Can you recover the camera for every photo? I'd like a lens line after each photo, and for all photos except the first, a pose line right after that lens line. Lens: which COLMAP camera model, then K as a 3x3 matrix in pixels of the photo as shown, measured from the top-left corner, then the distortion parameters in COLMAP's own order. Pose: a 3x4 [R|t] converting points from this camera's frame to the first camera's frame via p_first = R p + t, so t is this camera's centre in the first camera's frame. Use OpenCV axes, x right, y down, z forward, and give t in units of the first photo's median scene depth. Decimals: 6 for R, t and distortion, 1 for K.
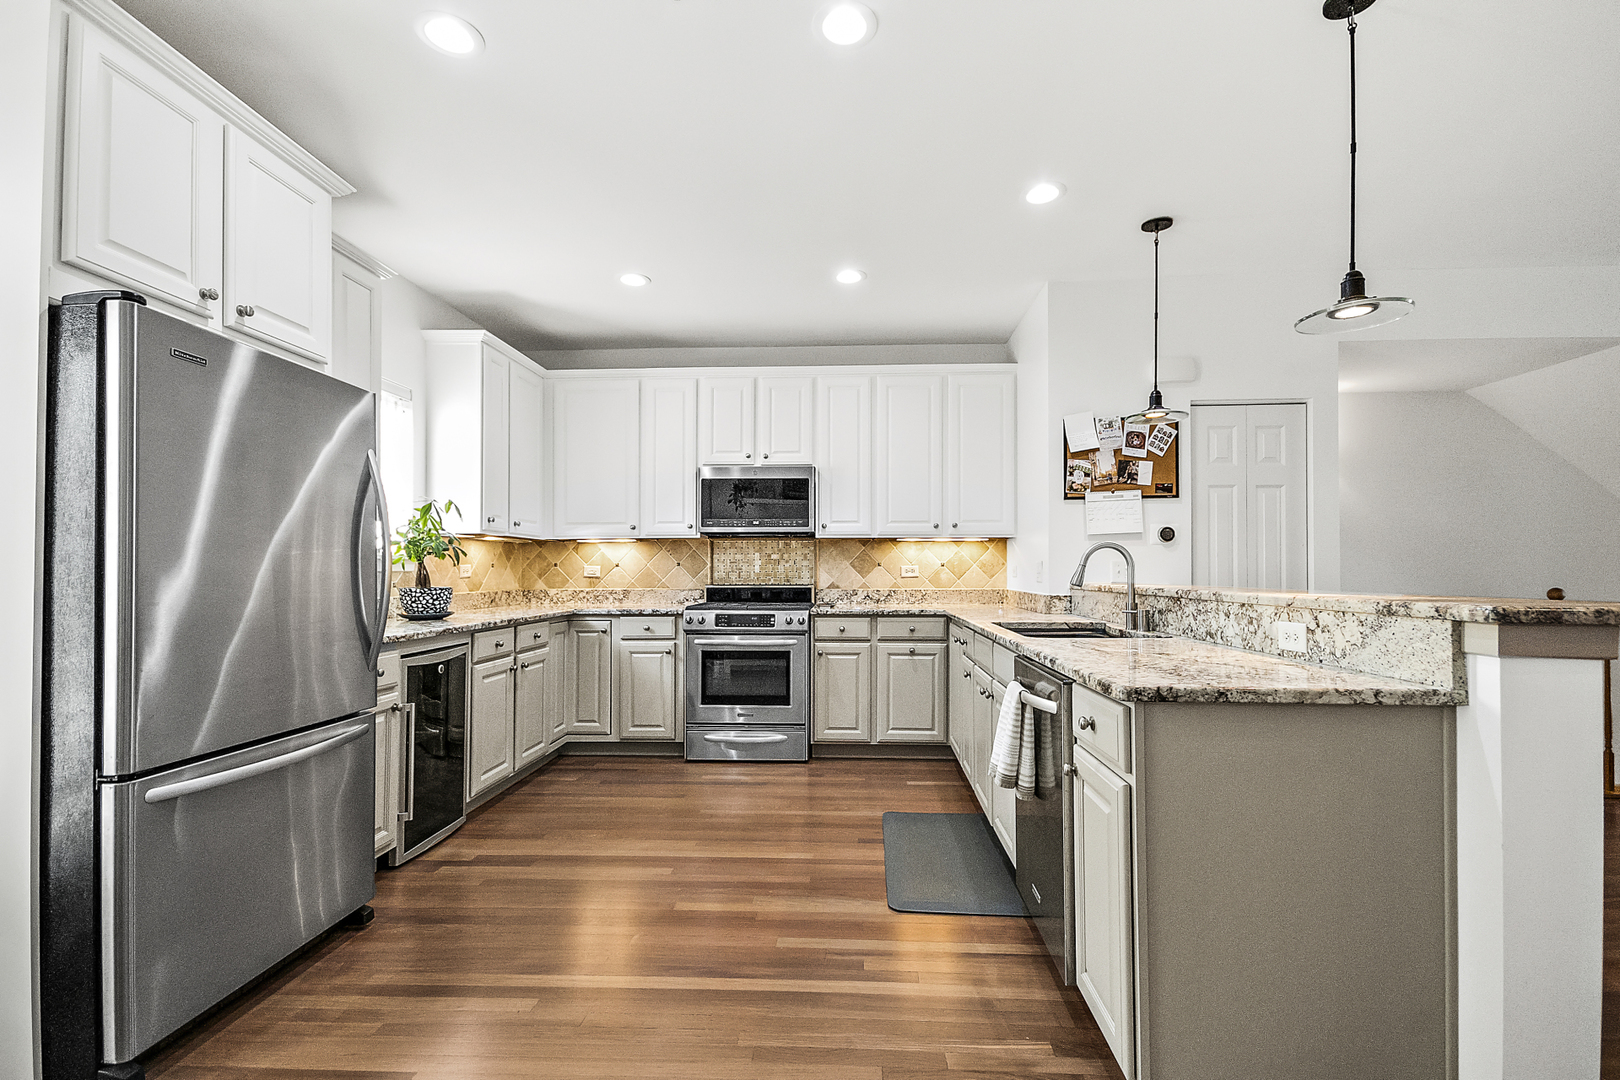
lens RADIAL K [[722.2, 0, 815.8], [0, 722.2, 560.5], [0, 0, 1]] dist [0.017602, -0.000330]
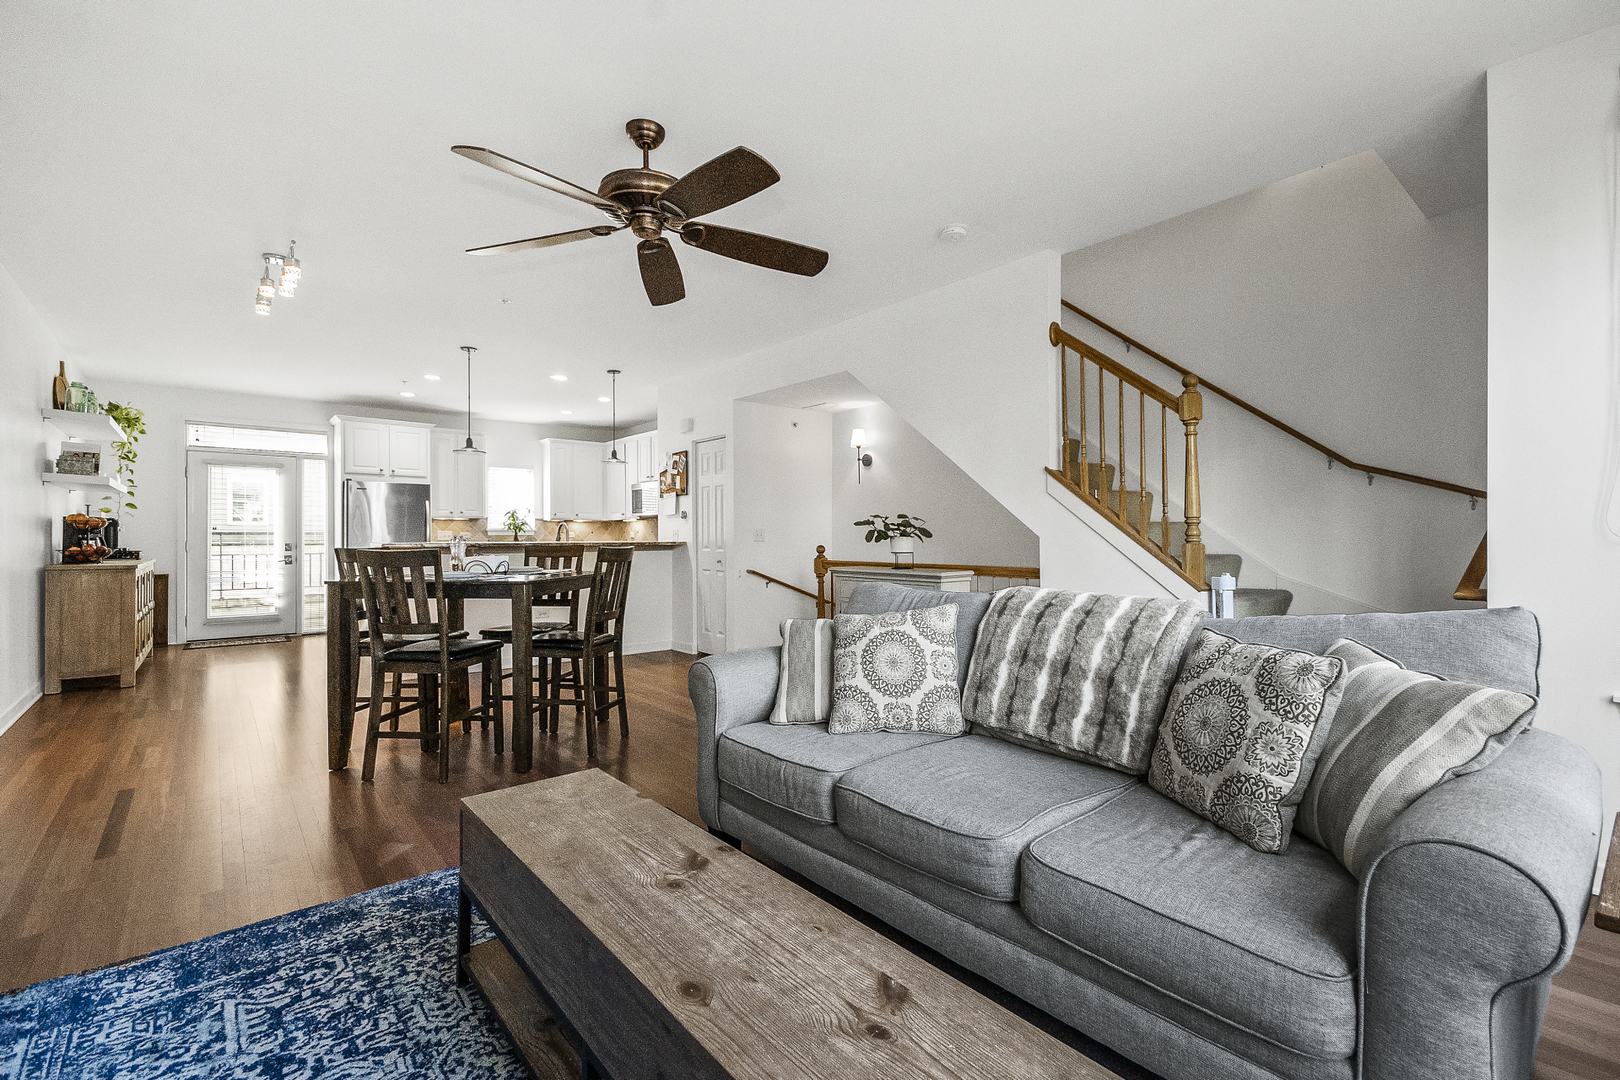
lens RADIAL K [[688.8, 0, 812.5], [0, 688.8, 532.3], [0, 0, 1]] dist [0.000391, -0.000021]
pose [[0.691893, -0.004028, -0.721989, 1.733421], [0.010519, 0.999935, 0.004502, 0.003286], [0.721923, -0.010710, 0.691890, 0.017527]]
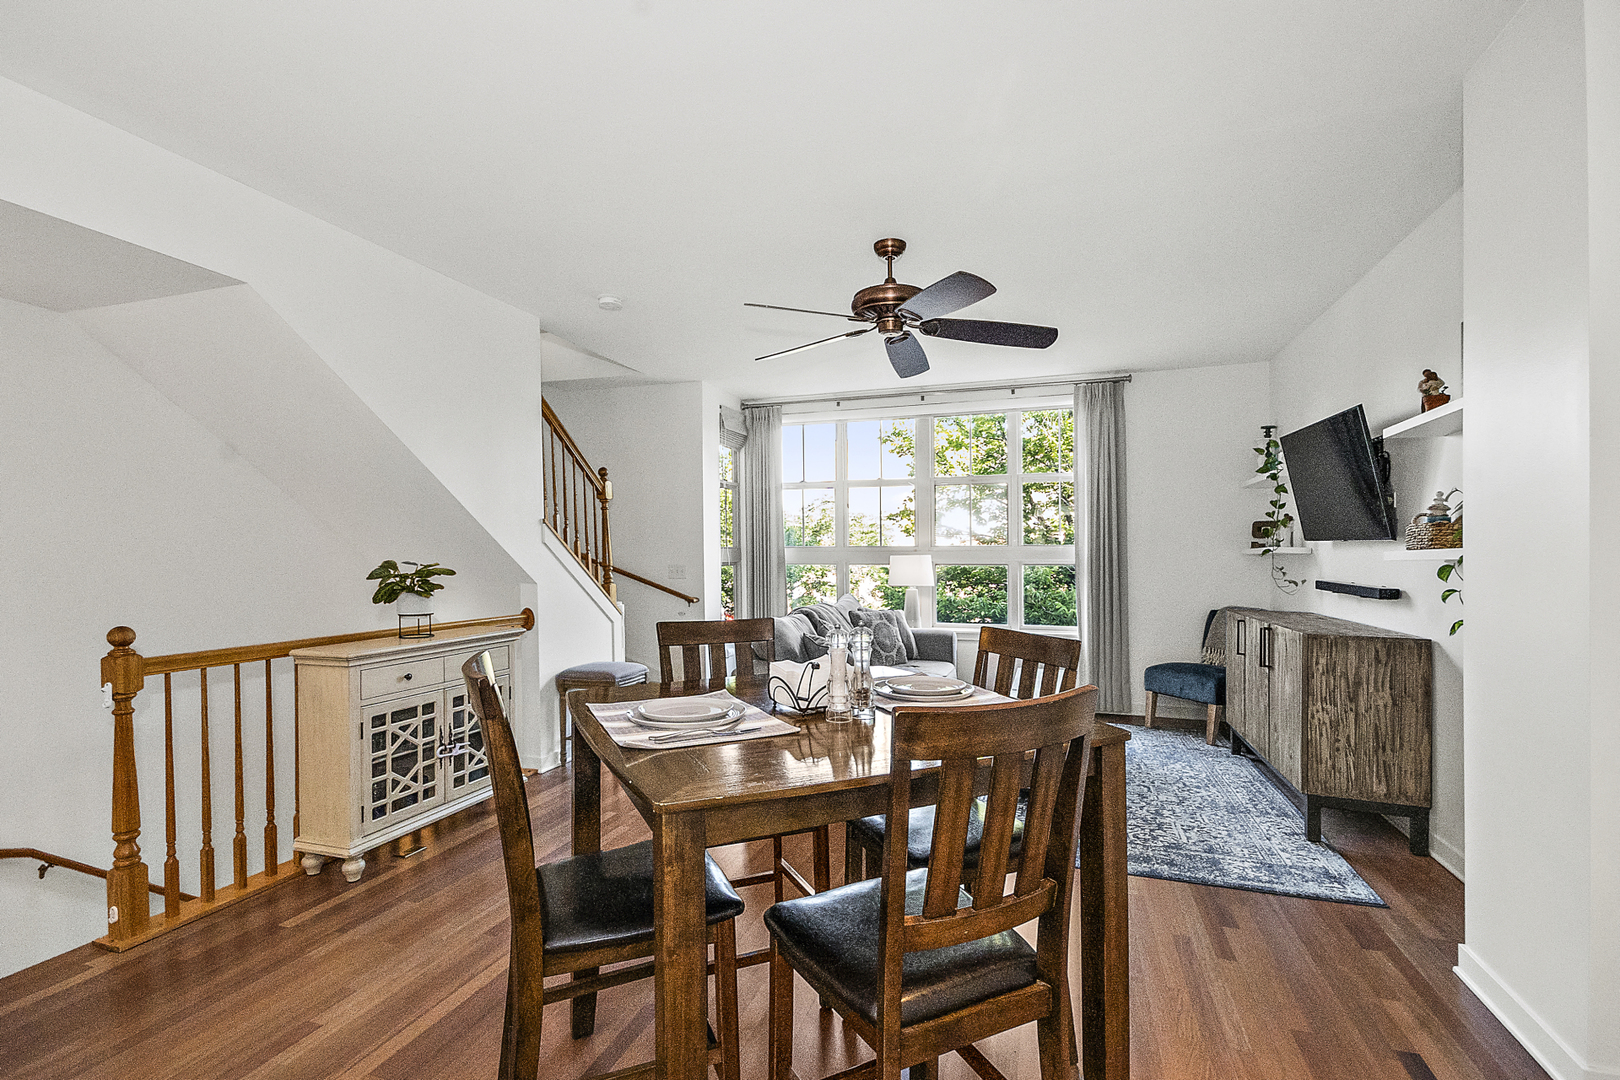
lens RADIAL K [[722.2, 0, 815.8], [0, 722.2, 560.5], [0, 0, 1]] dist [0.017602, -0.000330]
pose [[0.266591, -0.009868, 0.963759, 0.495773], [-0.010724, 0.999855, 0.013204, -0.031149], [-0.963750, -0.013855, 0.266446, 0.203877]]
